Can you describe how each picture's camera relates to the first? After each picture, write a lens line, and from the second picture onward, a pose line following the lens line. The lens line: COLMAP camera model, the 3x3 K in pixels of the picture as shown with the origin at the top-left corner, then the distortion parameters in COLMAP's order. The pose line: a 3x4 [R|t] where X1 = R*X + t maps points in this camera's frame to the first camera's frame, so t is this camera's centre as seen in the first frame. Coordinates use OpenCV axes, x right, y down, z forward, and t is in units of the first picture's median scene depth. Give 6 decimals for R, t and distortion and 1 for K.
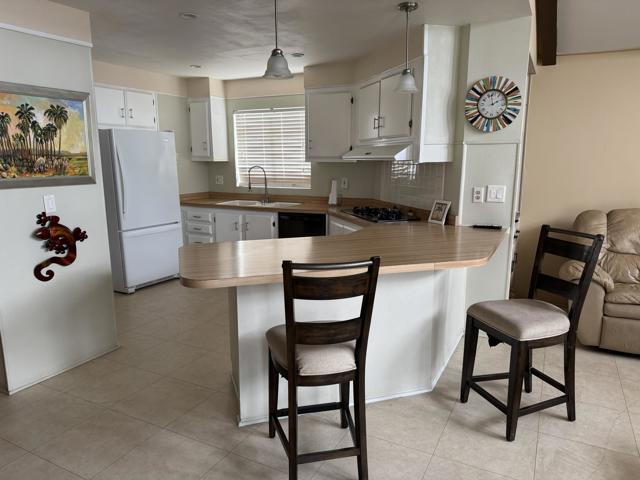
lens RADIAL K [[451.3, 0, 319.4], [0, 451.3, 243.3], [0, 0, 1]] dist [0.082964, -0.101867]
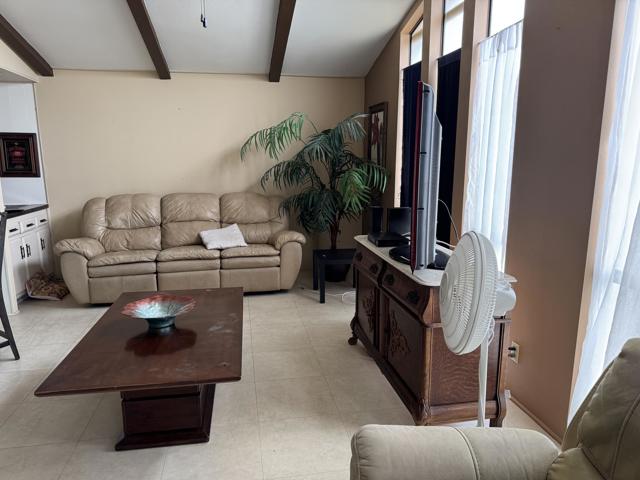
lens RADIAL K [[451.3, 0, 319.4], [0, 451.3, 243.3], [0, 0, 1]] dist [0.082964, -0.101867]
pose [[0.796615, -0.119782, 0.592501, 0.383715], [0.124923, 0.991634, 0.032513, 0.099897], [-0.591439, 0.048117, 0.804913, -0.408549]]
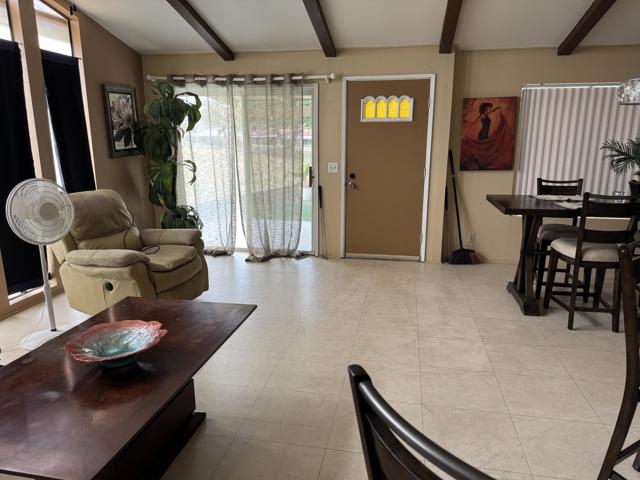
lens RADIAL K [[451.3, 0, 319.4], [0, 451.3, 243.3], [0, 0, 1]] dist [0.082964, -0.101867]
pose [[-0.962610, 0.062581, -0.263564, 0.505913], [-0.053747, 0.909484, 0.412249, -0.160106], [0.265506, 0.411001, -0.872115, 0.863737]]
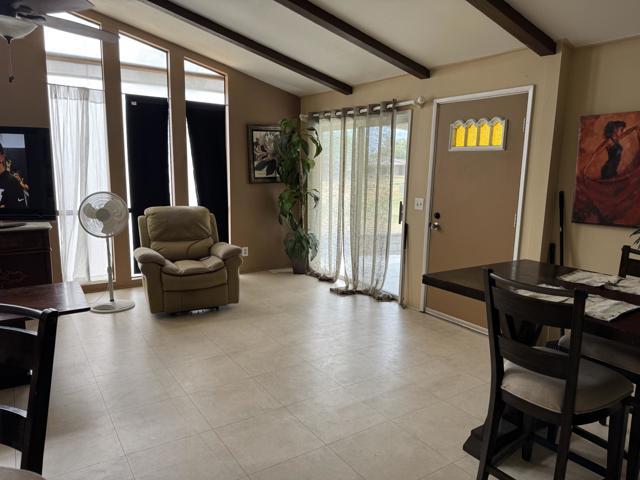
lens RADIAL K [[451.3, 0, 319.4], [0, 451.3, 243.3], [0, 0, 1]] dist [0.082964, -0.101867]
pose [[-0.870370, -0.098476, 0.482451, -0.369678], [0.080516, 0.938147, 0.336745, -0.124313], [-0.485771, 0.331938, -0.808606, 0.674262]]
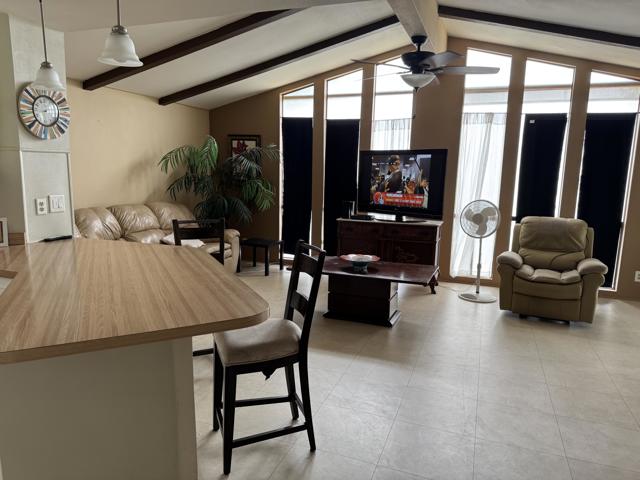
lens RADIAL K [[451.3, 0, 319.4], [0, 451.3, 243.3], [0, 0, 1]] dist [0.082964, -0.101867]
pose [[-0.112418, -0.161219, 0.980495, -0.665231], [0.177726, 0.967576, 0.179472, -0.105168], [-0.977638, 0.194435, -0.080120, 0.563480]]
